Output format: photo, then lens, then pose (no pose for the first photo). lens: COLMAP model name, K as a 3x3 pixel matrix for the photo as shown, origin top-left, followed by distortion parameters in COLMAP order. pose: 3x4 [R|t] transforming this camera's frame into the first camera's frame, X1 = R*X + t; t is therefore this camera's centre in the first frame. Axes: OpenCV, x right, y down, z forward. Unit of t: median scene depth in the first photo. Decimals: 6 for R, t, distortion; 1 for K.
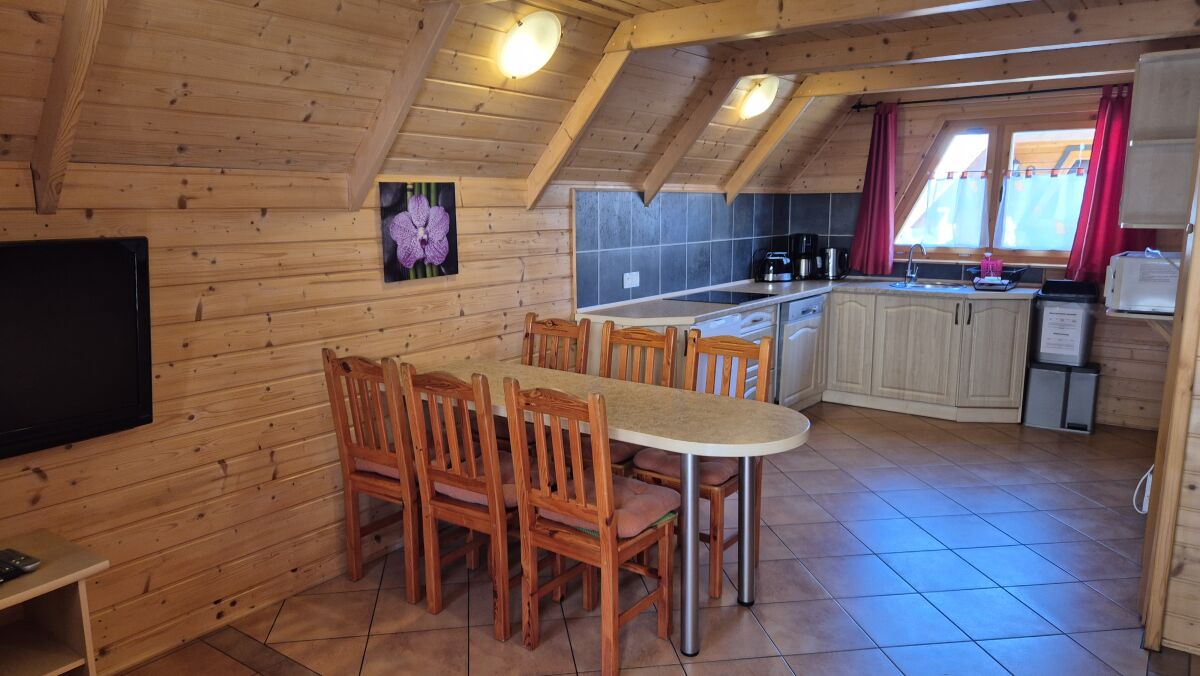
lens RADIAL K [[802.1, 0, 596.6], [0, 802.1, 338.8], [0, 0, 1]] dist [0.059332, -0.013850]
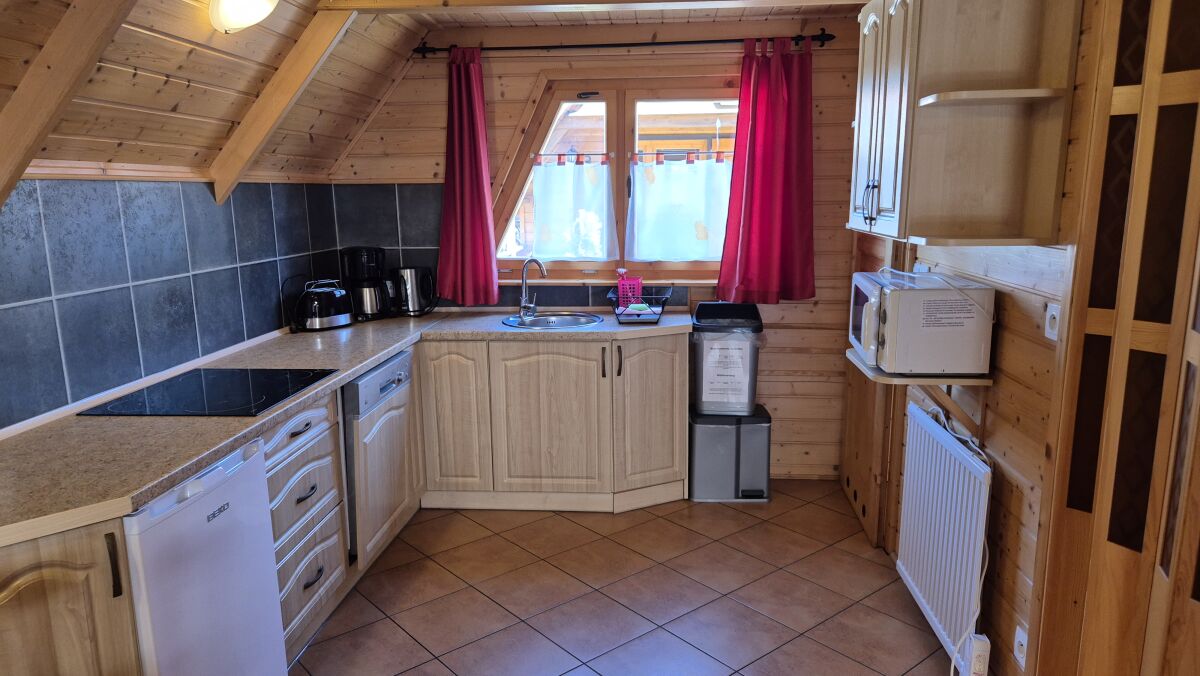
lens RADIAL K [[802.1, 0, 598.5], [0, 802.1, 349.9], [0, 0, 1]] dist [0.059332, -0.013850]
pose [[0.851557, -0.109332, 0.512736, 0.090241], [0.095369, 0.994000, 0.053563, -0.074197], [-0.515515, 0.003287, 0.856874, 0.402478]]
